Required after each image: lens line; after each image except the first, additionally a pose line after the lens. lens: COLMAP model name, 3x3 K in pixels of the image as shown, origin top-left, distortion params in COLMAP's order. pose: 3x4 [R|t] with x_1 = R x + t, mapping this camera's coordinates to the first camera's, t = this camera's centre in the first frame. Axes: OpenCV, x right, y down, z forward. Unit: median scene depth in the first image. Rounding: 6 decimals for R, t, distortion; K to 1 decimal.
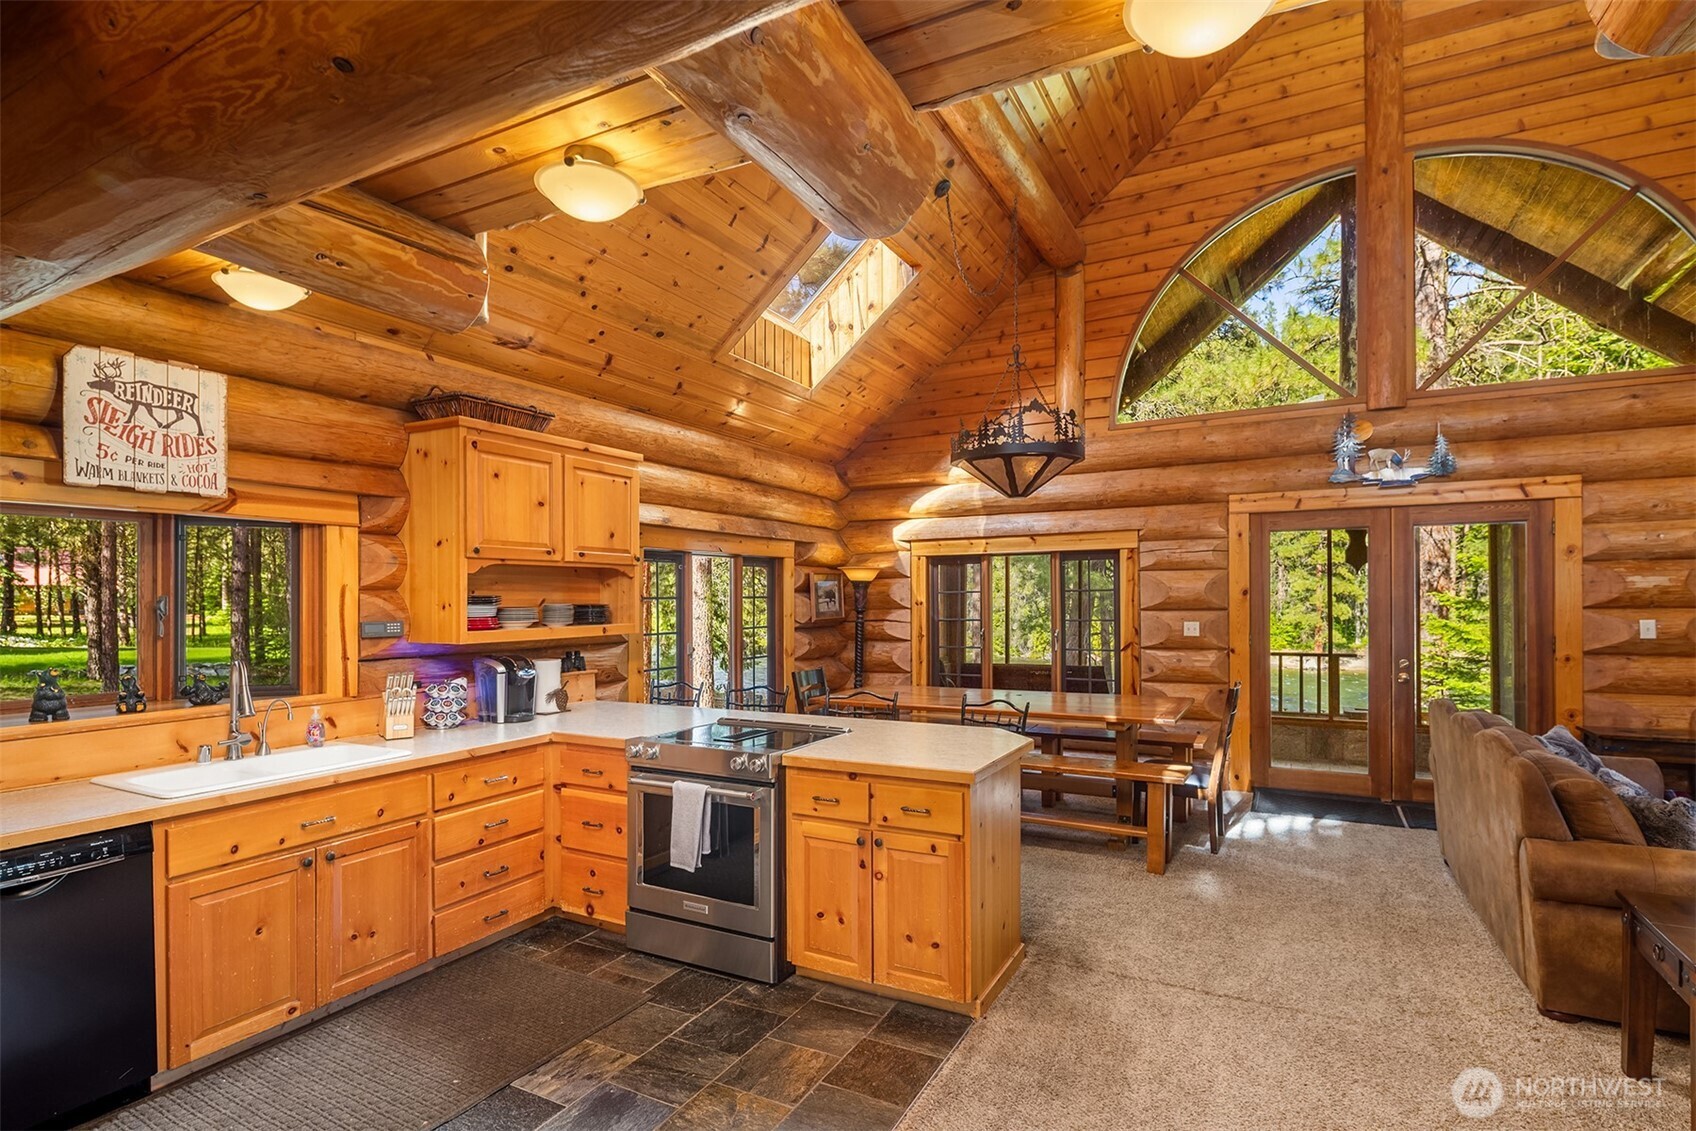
lens RADIAL K [[830.9, 0, 846.4], [0, 830.9, 601.1], [0, 0, 1]] dist [0.004965, -0.004723]
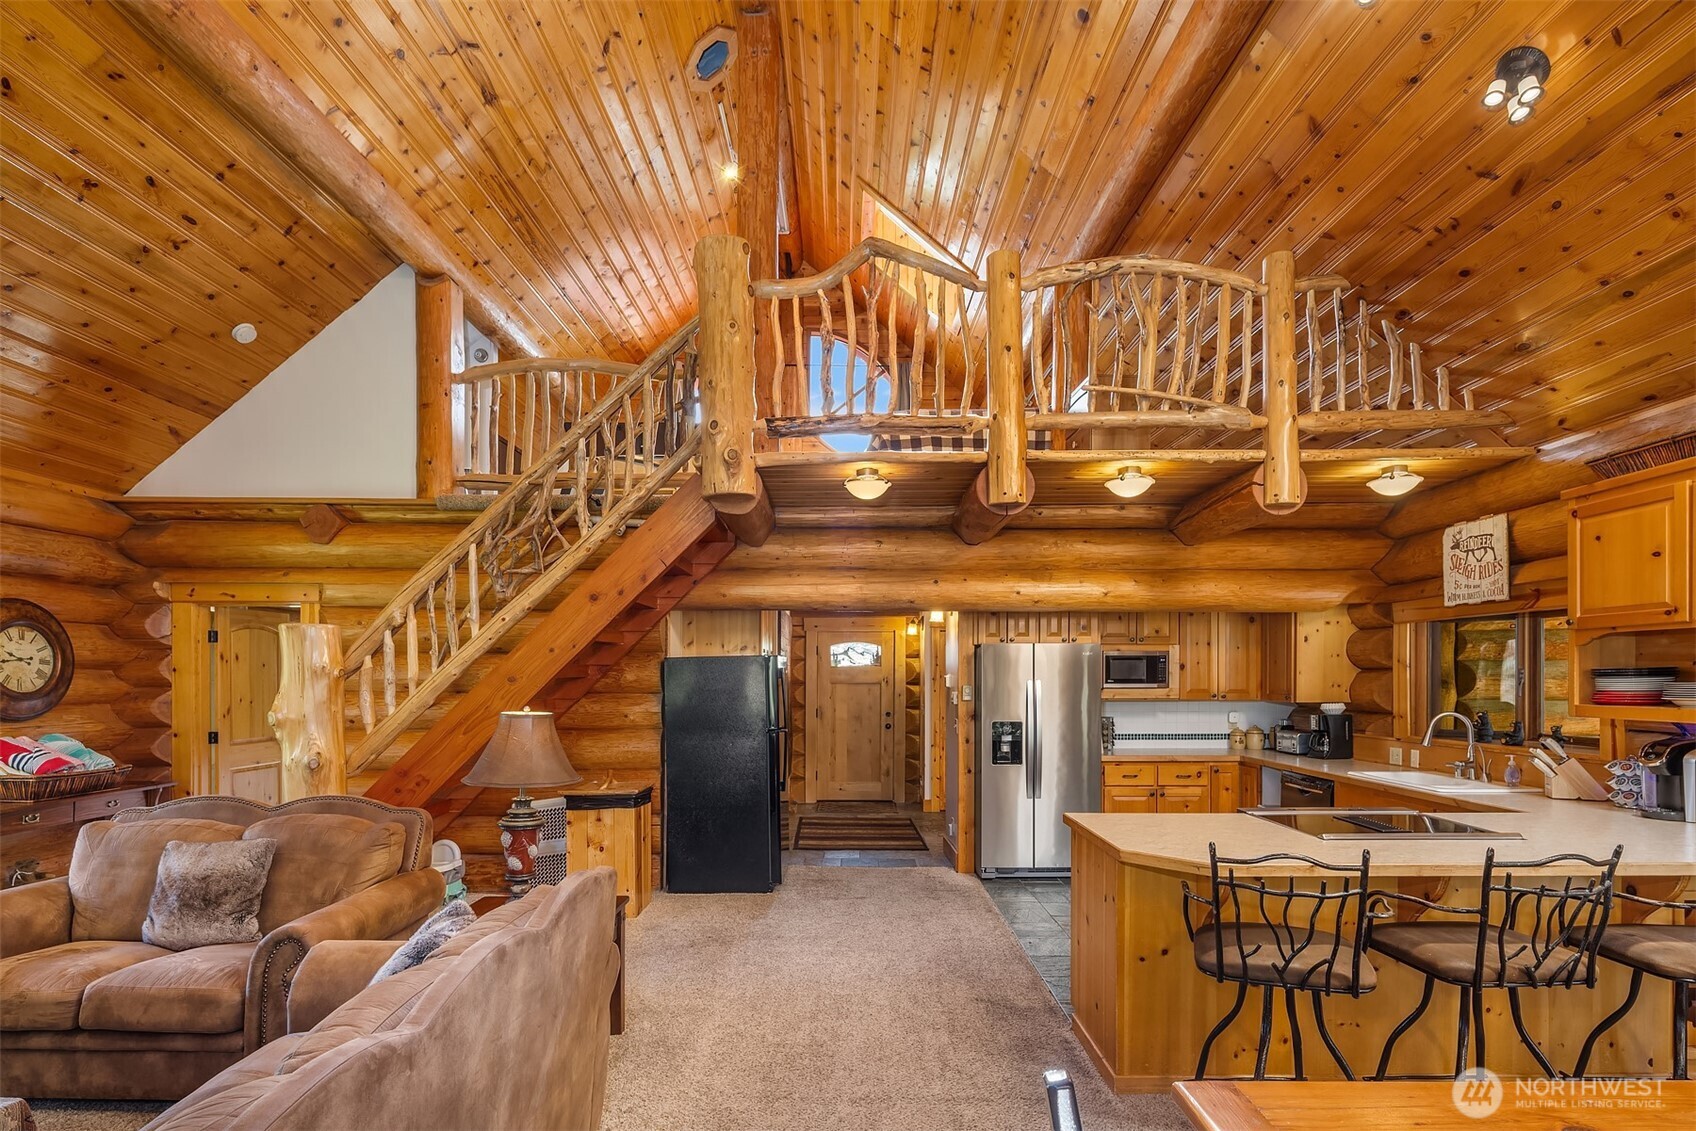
lens RADIAL K [[830.9, 0, 843.7], [0, 830.9, 682.7], [0, 0, 1]] dist [0.004965, -0.004723]
pose [[-0.884315, 0.011766, -0.466742, 0.473825], [0.006131, 0.999889, 0.013589, -0.004718], [0.466850, 0.009156, -0.884289, 0.894794]]
